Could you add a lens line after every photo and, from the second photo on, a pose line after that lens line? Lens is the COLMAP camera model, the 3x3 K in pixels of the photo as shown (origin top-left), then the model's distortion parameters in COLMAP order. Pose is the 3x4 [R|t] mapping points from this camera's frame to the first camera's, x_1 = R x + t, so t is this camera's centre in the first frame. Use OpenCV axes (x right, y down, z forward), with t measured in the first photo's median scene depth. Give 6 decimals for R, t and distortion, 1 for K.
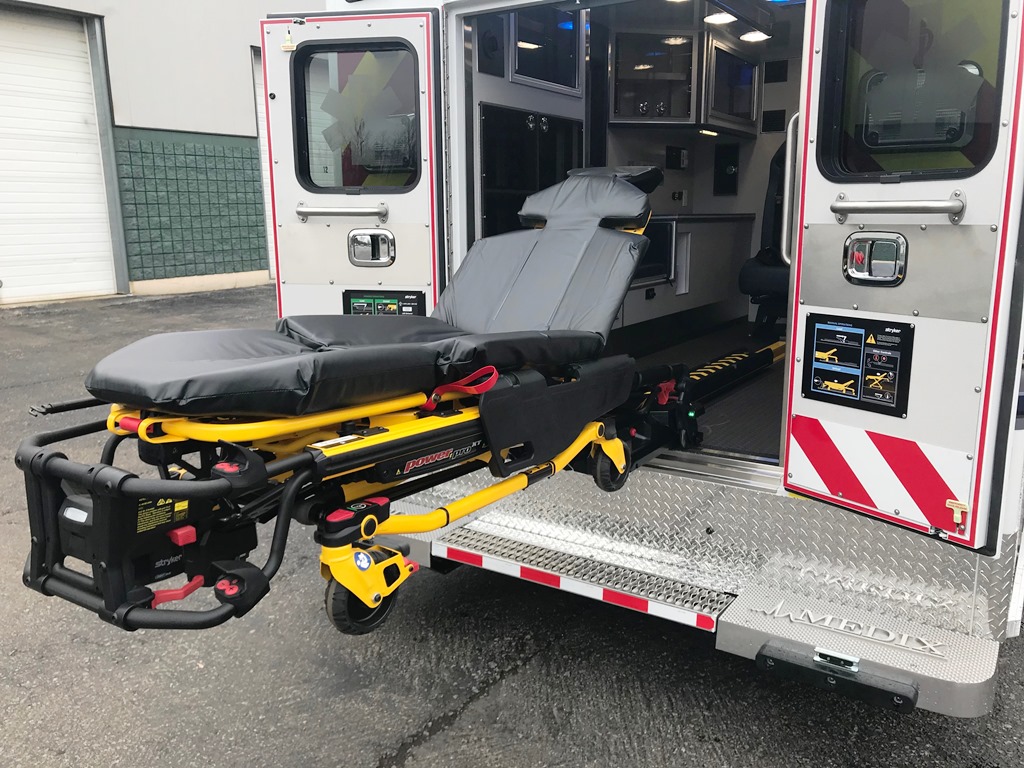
lens RADIAL K [[853.5, 0, 505.9], [0, 853.5, 382.6], [0, 0, 1]] dist [0.011003, -0.001258]
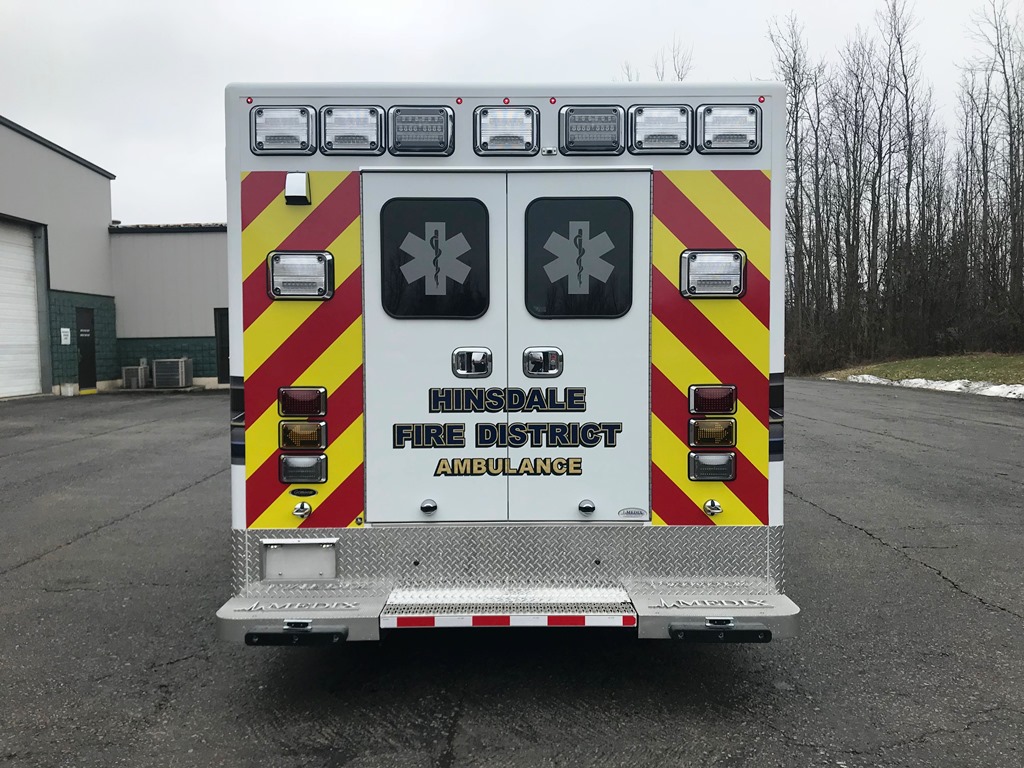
lens RADIAL K [[845.7, 0, 512.0], [0, 845.7, 384.0], [0, 0, 1]] dist [0.080587, -0.123176]
pose [[0.833429, -0.021559, 0.552205, -0.690987], [0.108565, 0.986154, -0.125353, 0.052945], [-0.541857, 0.164423, 0.824231, -0.108770]]
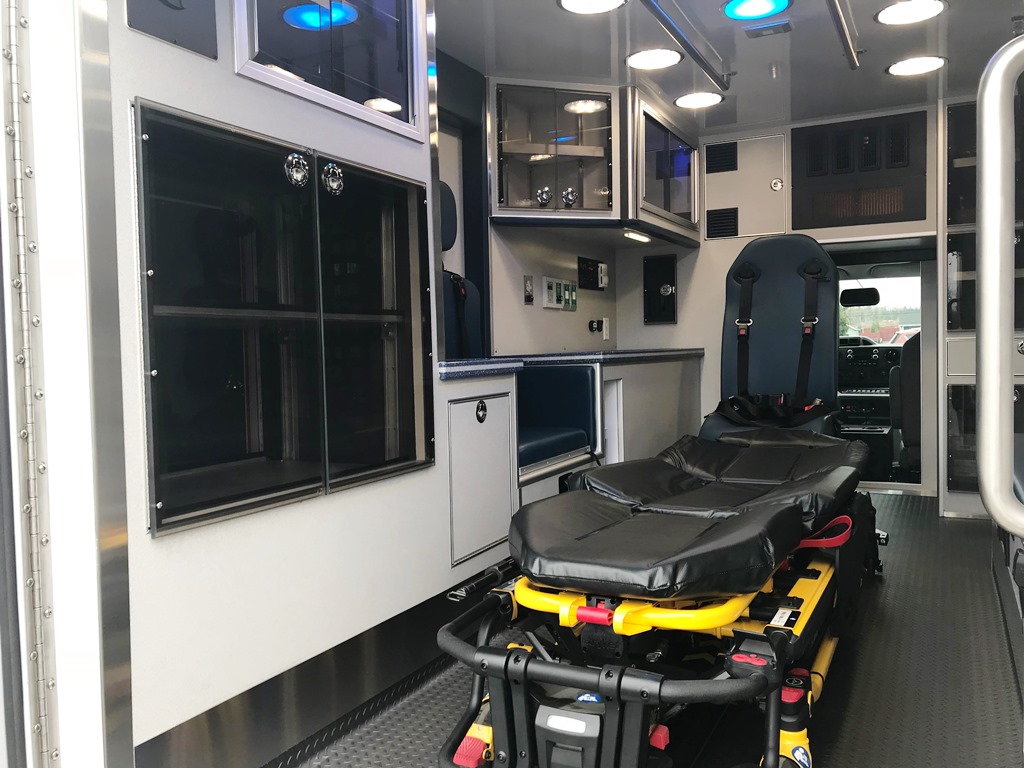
lens RADIAL K [[845.7, 0, 512.0], [0, 845.7, 384.0], [0, 0, 1]] dist [0.080587, -0.123176]
pose [[0.994071, -0.020358, 0.106809, 0.129632], [0.036376, 0.987981, -0.150234, -0.159649], [-0.102467, 0.153228, 0.982864, 0.763295]]
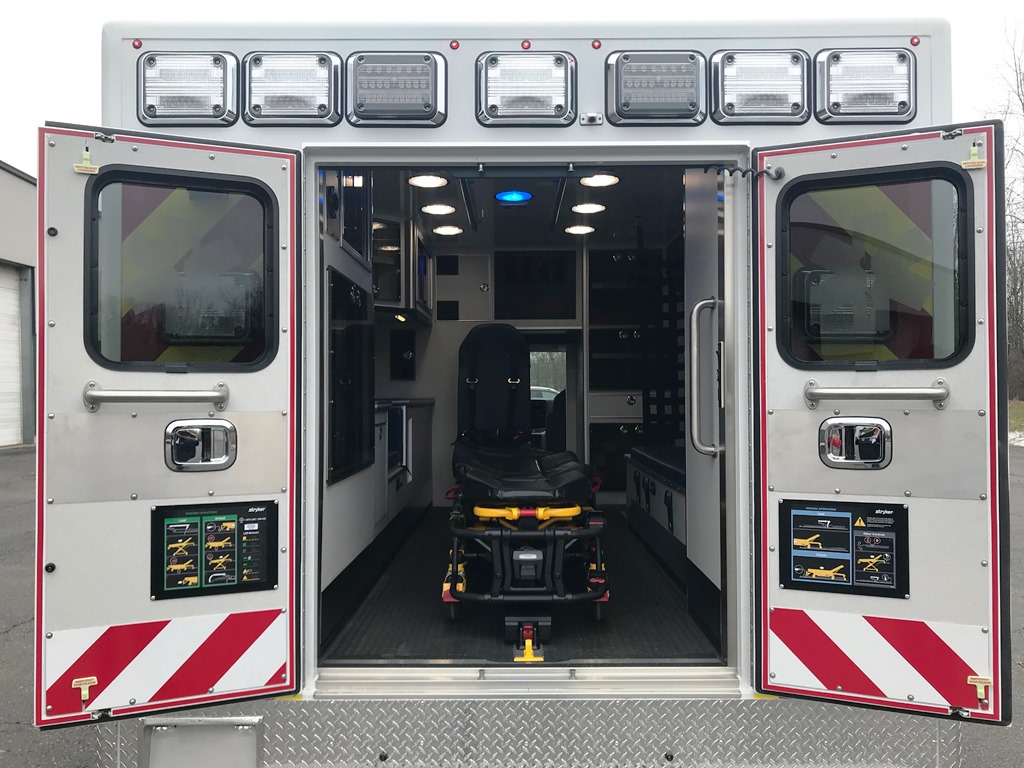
lens RADIAL K [[845.7, 0, 512.0], [0, 845.7, 384.0], [0, 0, 1]] dist [0.080587, -0.123176]
pose [[0.839072, 0.009019, 0.543946, -0.413223], [0.105400, 0.978222, -0.178806, -0.065133], [-0.533713, 0.207363, 0.819848, 0.322879]]
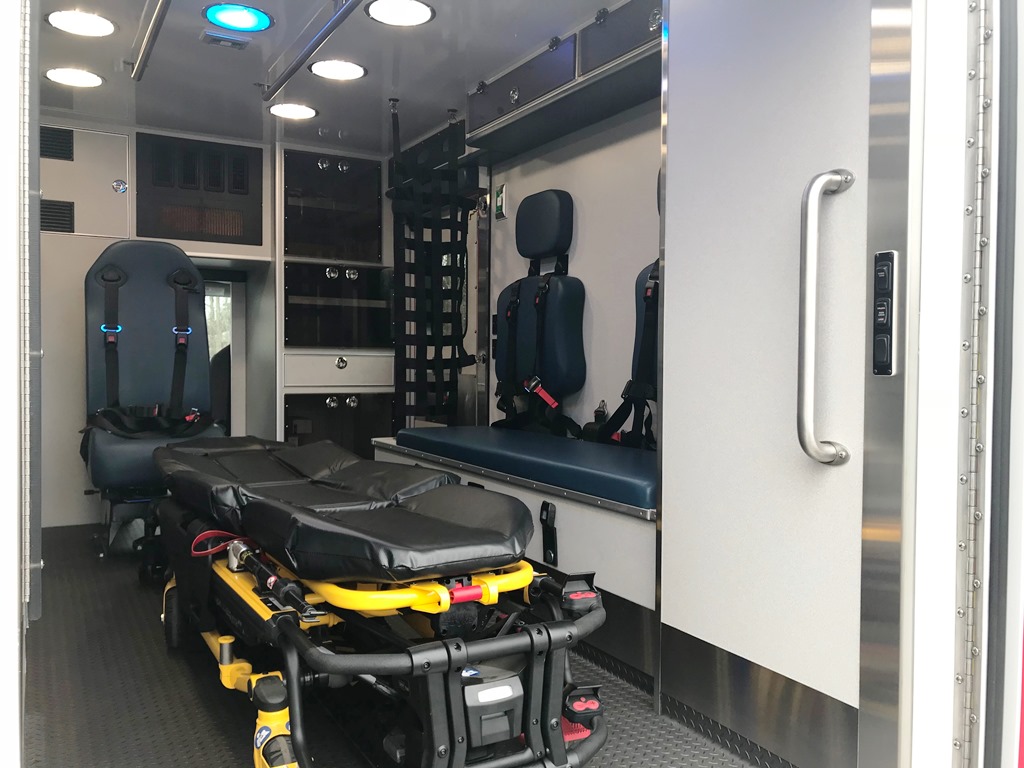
lens RADIAL K [[848.0, 0, 517.6], [0, 848.0, 380.7], [0, 0, 1]] dist [0.023290, -0.009678]
pose [[0.456227, -0.011347, 0.889791, -0.240362], [0.162022, 0.984264, -0.070523, -0.188438], [-0.874989, 0.176341, 0.450886, 0.988710]]
